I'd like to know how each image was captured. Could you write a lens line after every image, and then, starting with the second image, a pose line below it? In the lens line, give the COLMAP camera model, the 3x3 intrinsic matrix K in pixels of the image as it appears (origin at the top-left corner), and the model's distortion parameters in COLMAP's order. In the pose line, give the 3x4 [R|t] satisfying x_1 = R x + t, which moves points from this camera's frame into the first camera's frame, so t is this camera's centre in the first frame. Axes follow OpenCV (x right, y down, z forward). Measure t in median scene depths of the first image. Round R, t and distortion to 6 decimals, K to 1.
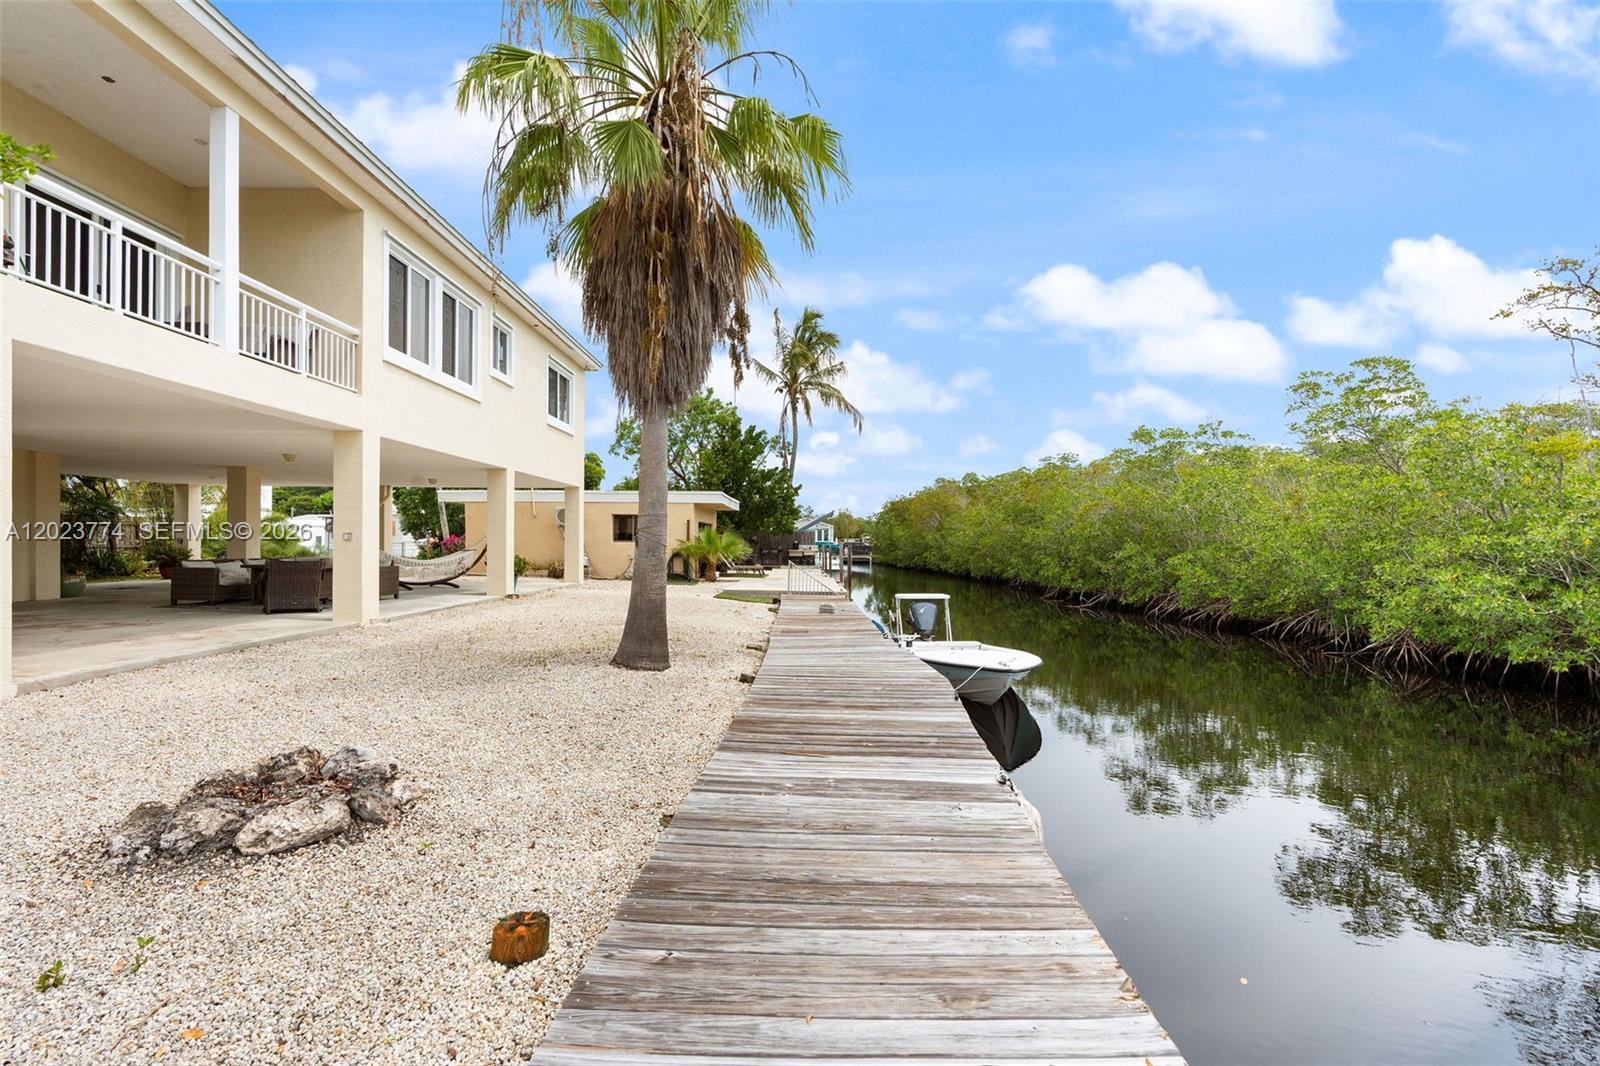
lens RADIAL K [[723.5, 0, 824.8], [0, 723.5, 552.4], [0, 0, 1]] dist [-0.005041, 0.000250]
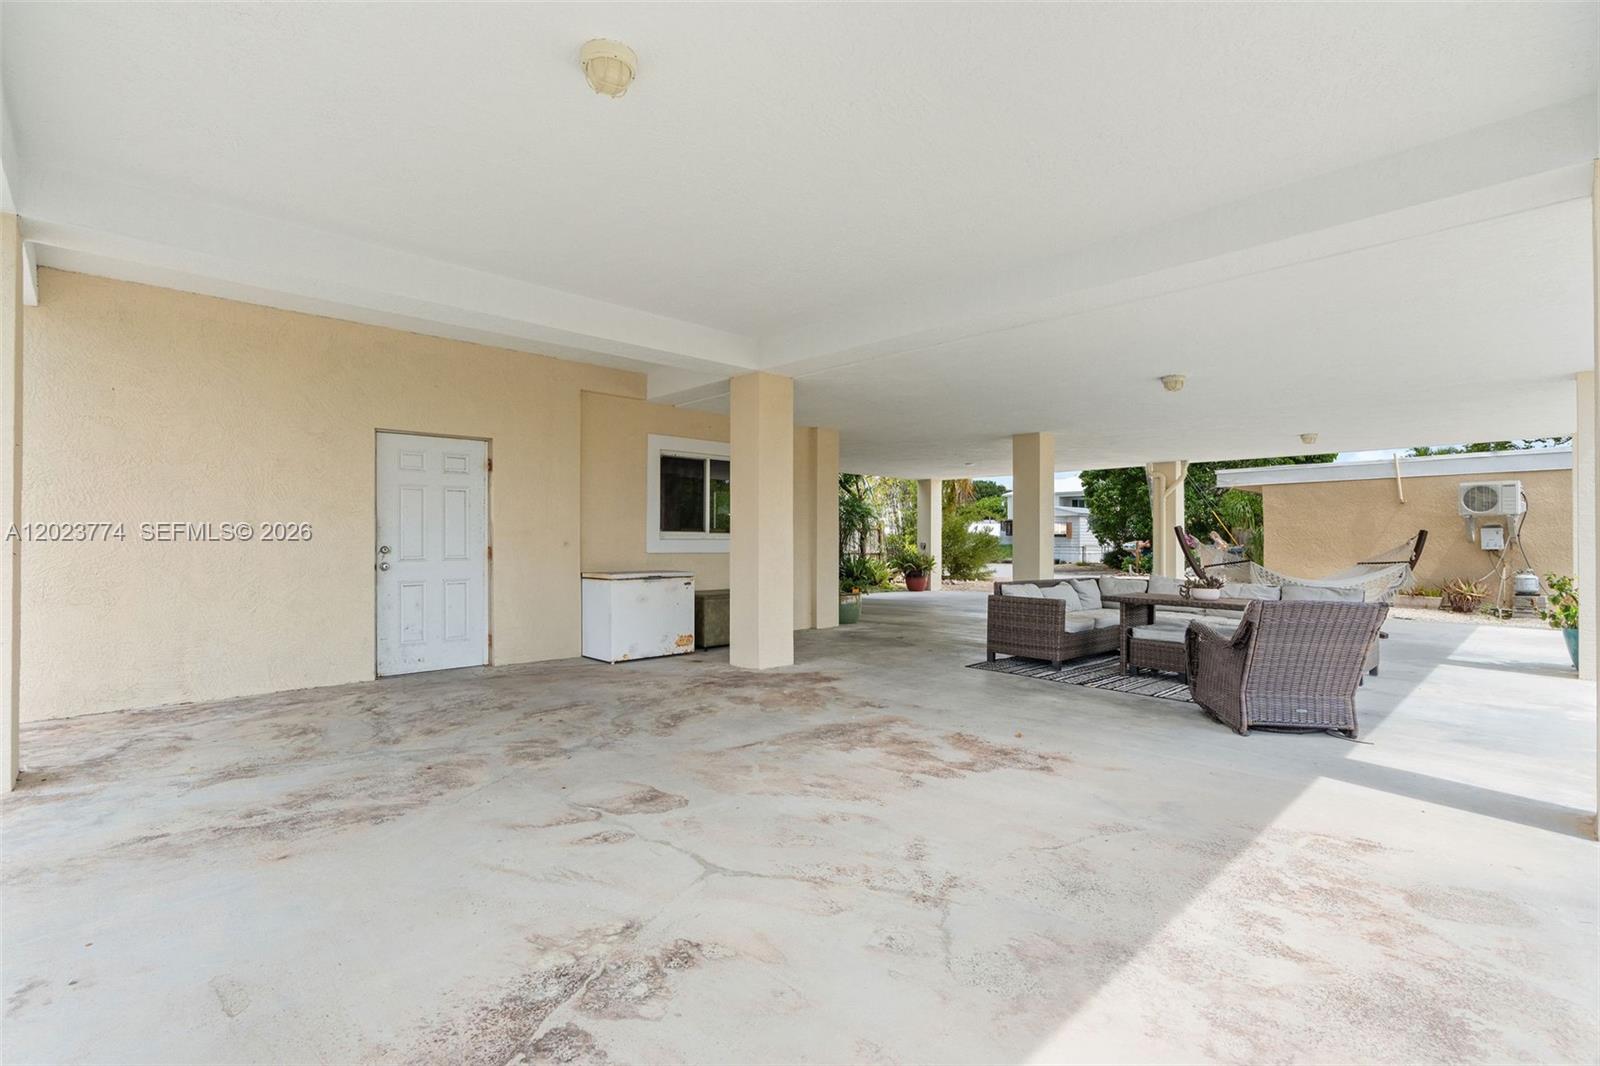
lens RADIAL K [[723.5, 0, 804.2], [0, 723.5, 535.2], [0, 0, 1]] dist [-0.005041, 0.000250]
pose [[0.685108, -0.014165, -0.728304, -0.375797], [-0.004732, 0.999703, -0.023896, -0.008171], [0.728426, 0.019818, 0.684838, 0.320321]]
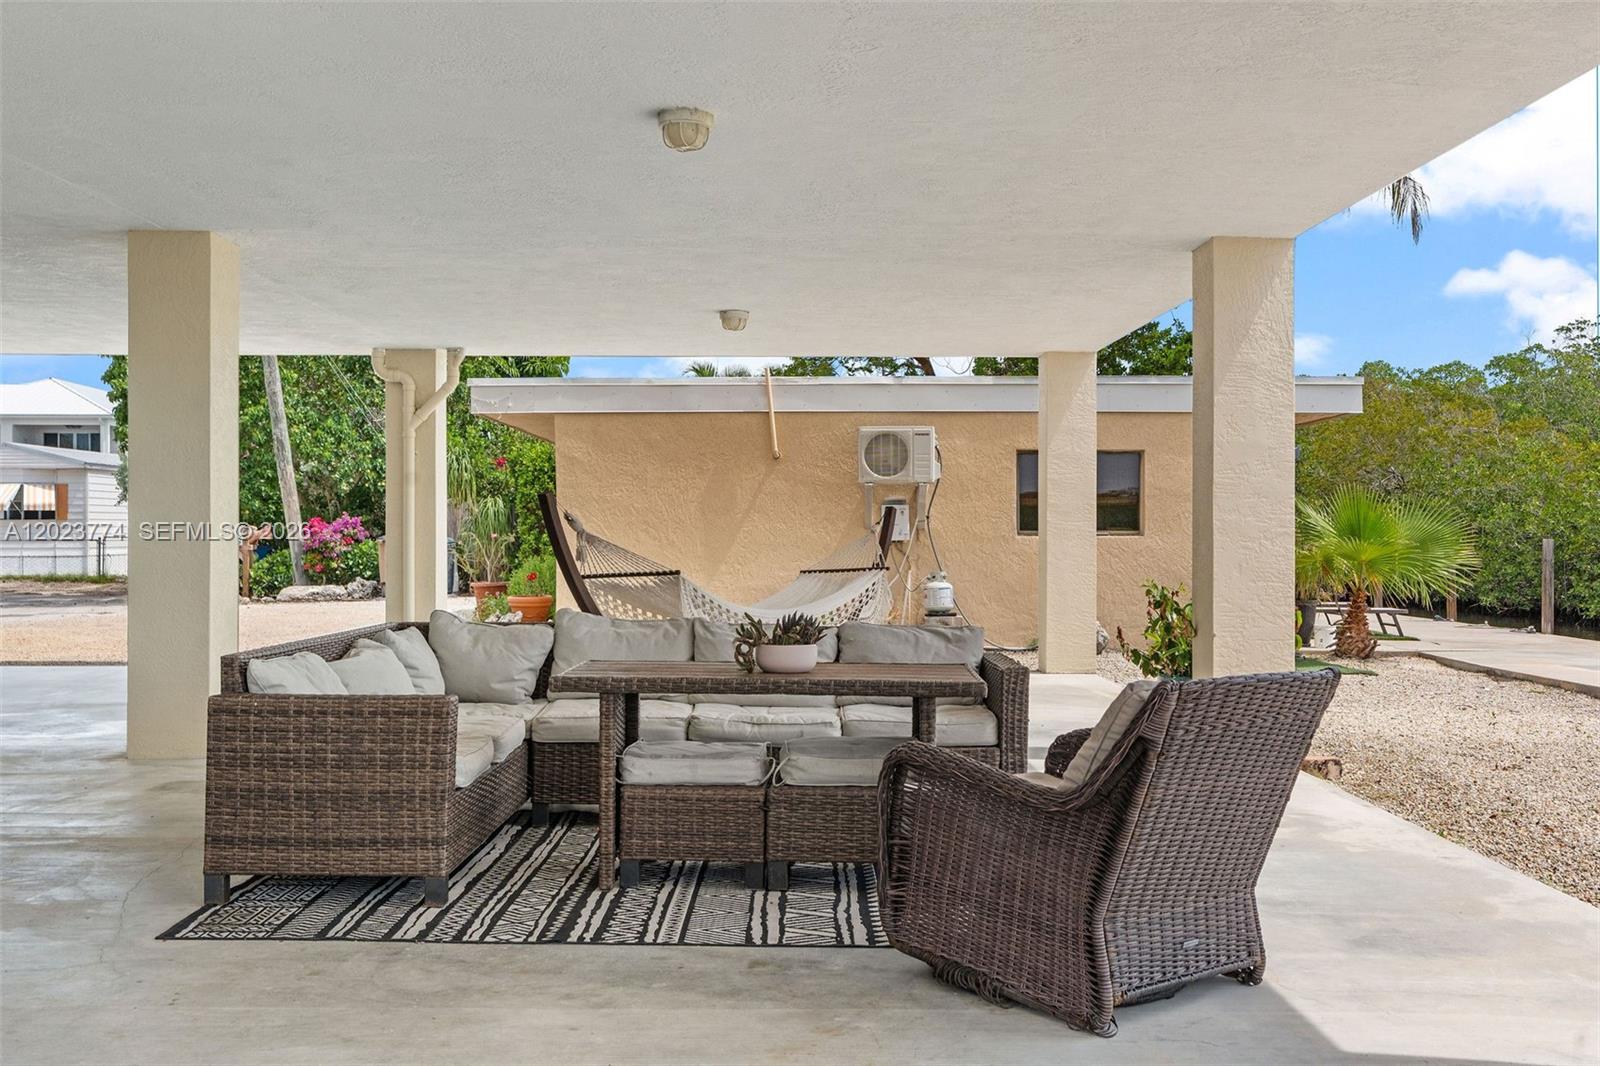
lens RADIAL K [[1565.6, 0, 796.7], [0, 1565.6, 536.0], [0, 0, 1]] dist [0.033372, 0.000000]
pose [[0.999872, -0.007804, -0.013980, -0.537804], [0.007690, 0.999936, -0.008250, -0.011322], [0.014043, 0.008141, 0.999868, 0.422187]]
